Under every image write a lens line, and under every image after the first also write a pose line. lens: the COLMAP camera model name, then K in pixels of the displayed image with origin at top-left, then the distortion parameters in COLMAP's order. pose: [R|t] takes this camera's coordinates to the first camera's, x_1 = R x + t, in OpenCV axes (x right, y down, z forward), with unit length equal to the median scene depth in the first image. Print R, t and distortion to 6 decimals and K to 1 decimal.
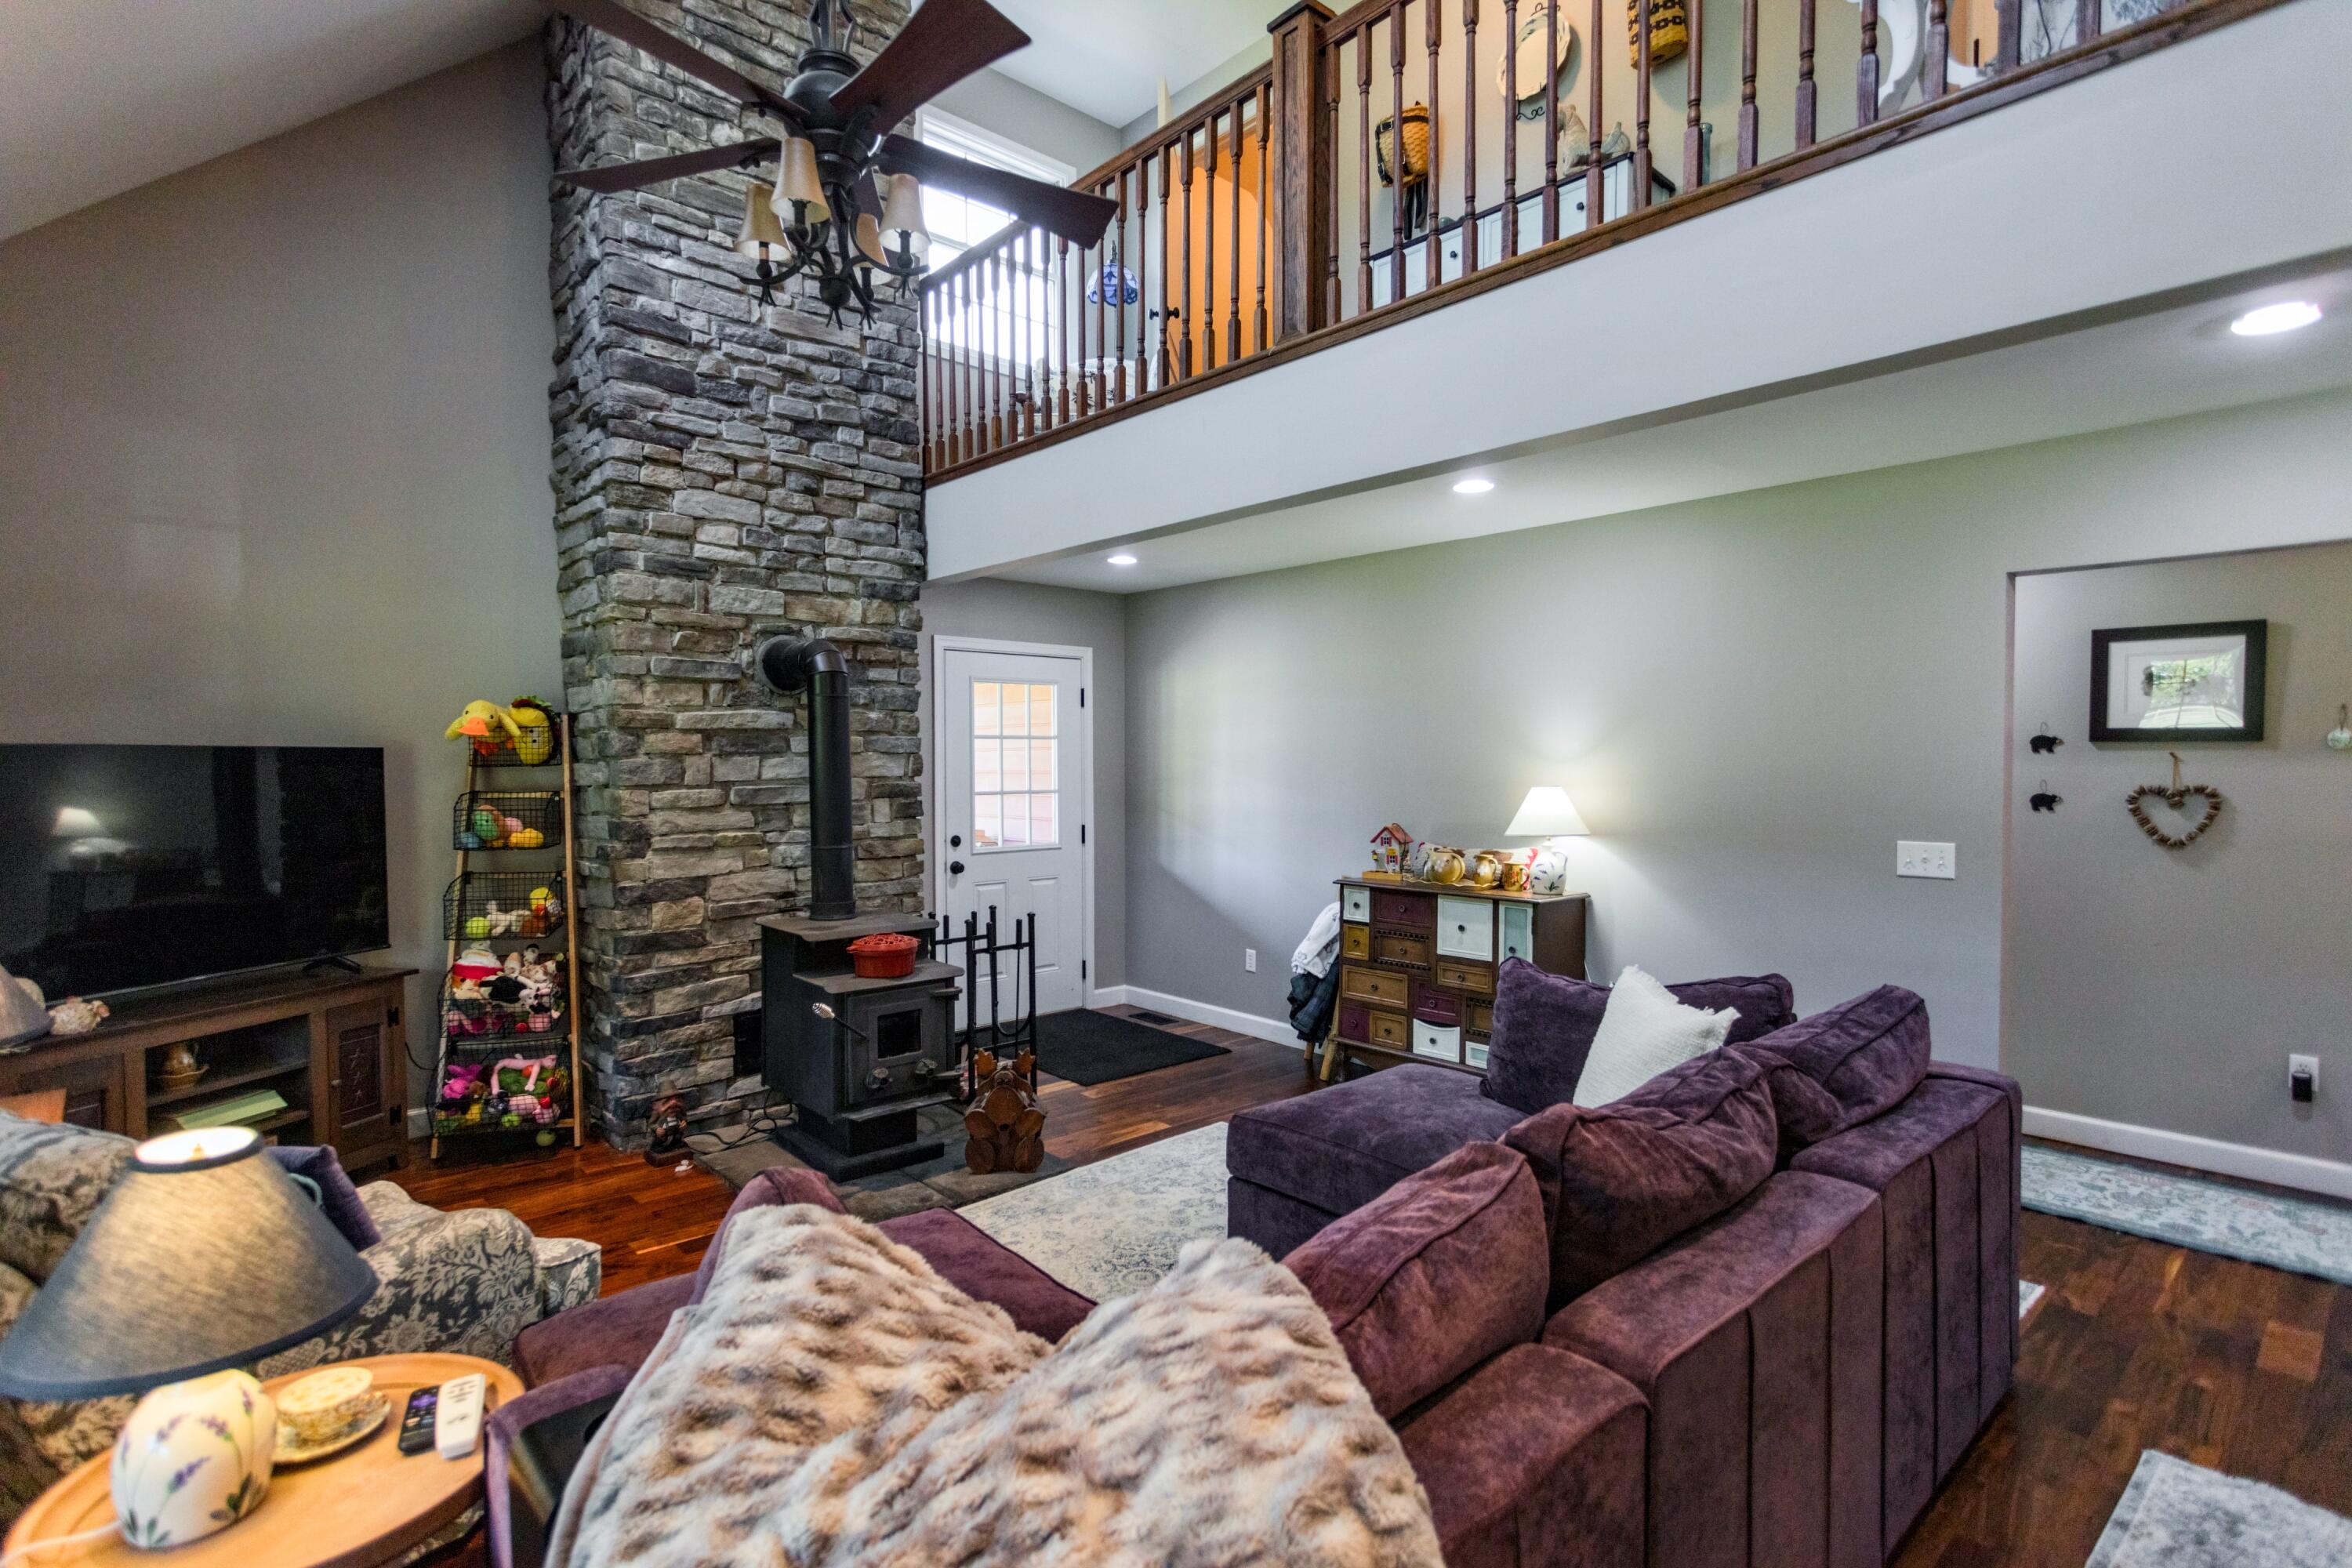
lens RADIAL K [[1108.6, 0, 1179.0], [0, 1108.6, 787.3], [0, 0, 1]] dist [0.003748, 0.000046]
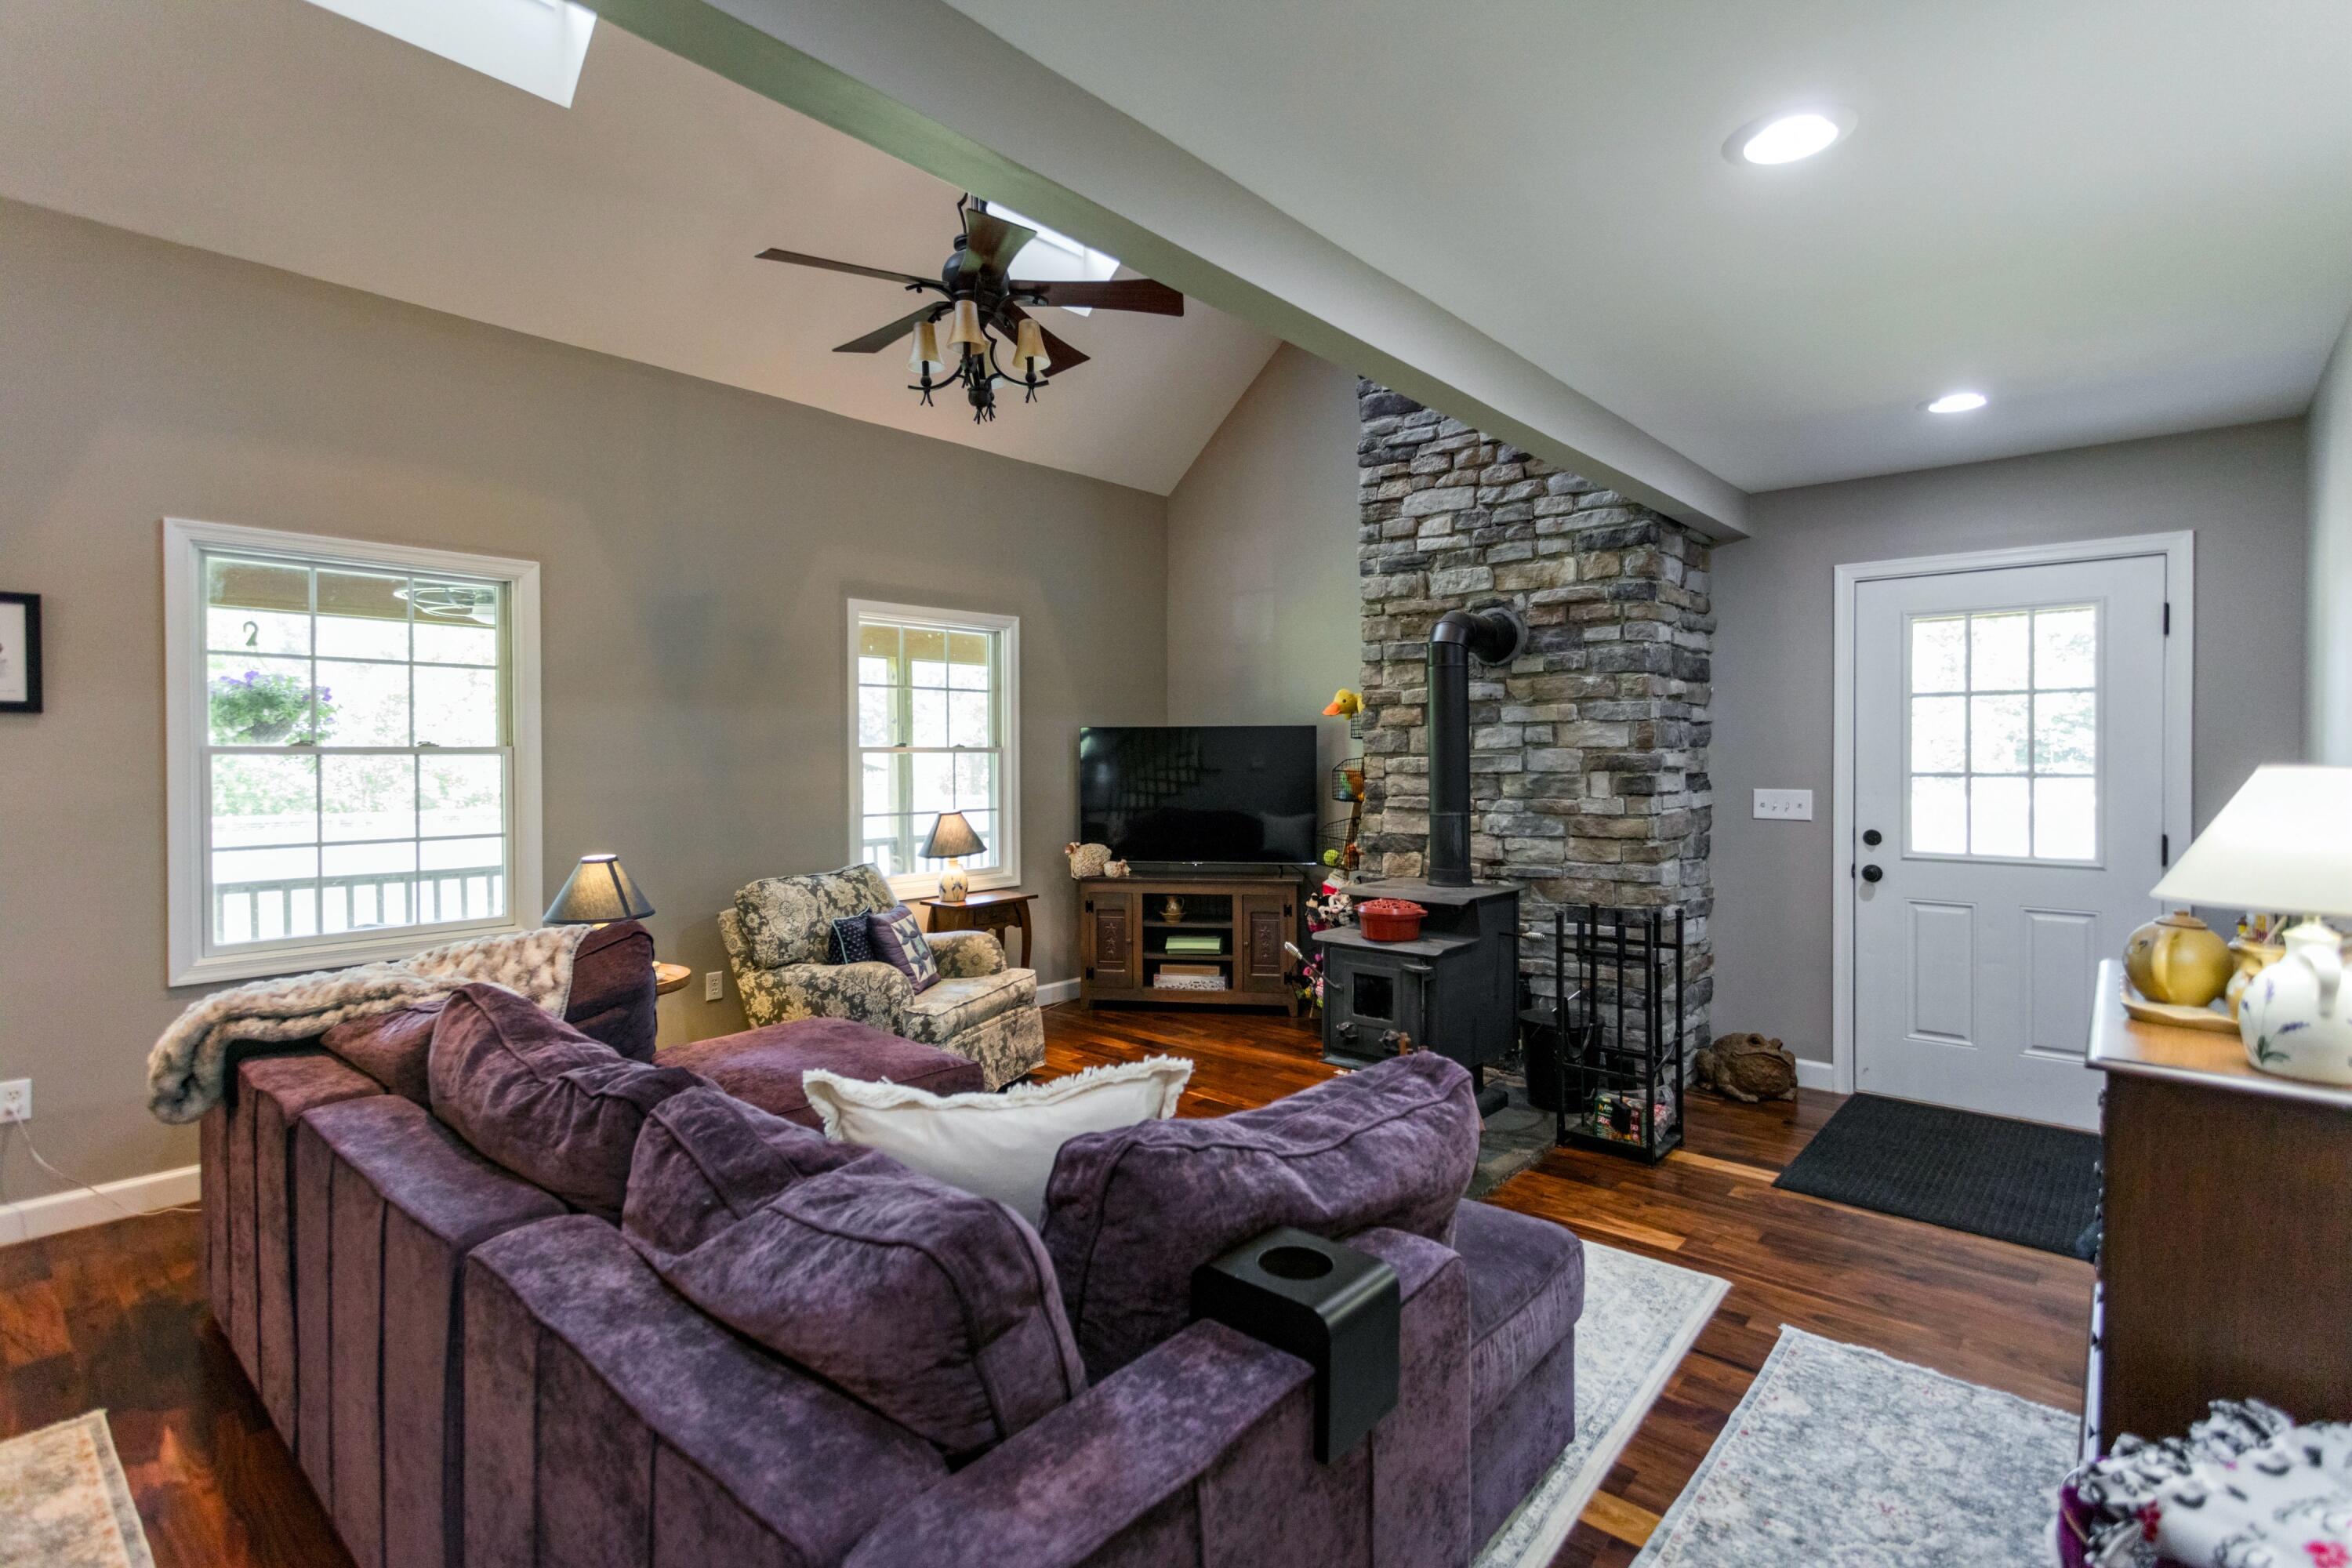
lens RADIAL K [[1108.6, 0, 1183.5], [0, 1108.6, 764.8], [0, 0, 1]] dist [0.003748, 0.000046]
pose [[0.133296, 0.015667, -0.990952, 0.622881], [-0.020698, 0.999701, 0.013021, -0.000142], [0.990860, 0.018775, 0.133580, 0.585667]]
